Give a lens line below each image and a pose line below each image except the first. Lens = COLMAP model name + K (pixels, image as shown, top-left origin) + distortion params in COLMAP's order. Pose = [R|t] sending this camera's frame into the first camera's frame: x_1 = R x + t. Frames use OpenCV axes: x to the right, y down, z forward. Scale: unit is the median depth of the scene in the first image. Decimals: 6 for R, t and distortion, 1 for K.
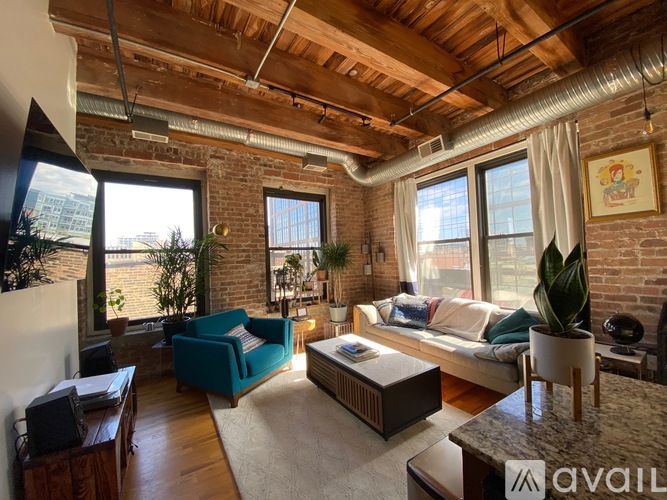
lens RADIAL K [[267.7, 0, 333.5], [0, 267.7, 250.0], [0, 0, 1]] dist [0.000637, -0.023588]
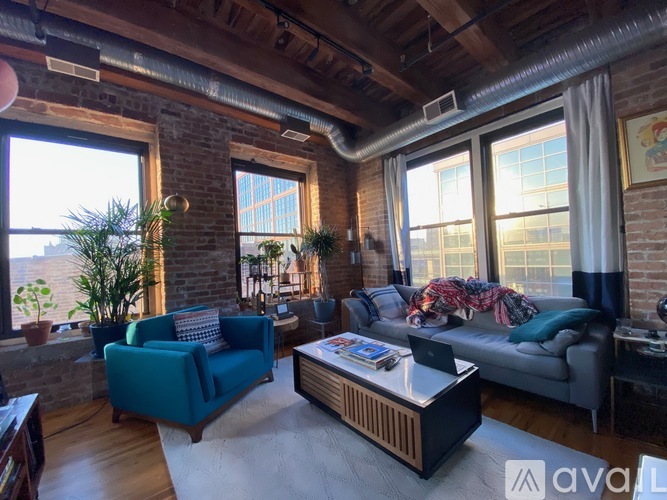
lens RADIAL K [[270.1, 0, 333.5], [0, 270.1, 250.0], [0, 0, 1]] dist [-0.002533, -0.015008]
pose [[0.992616, -0.006859, 0.121107, -0.060882], [0.006761, 0.999976, 0.001227, 0.053495], [-0.121112, -0.000399, 0.992639, 0.165249]]
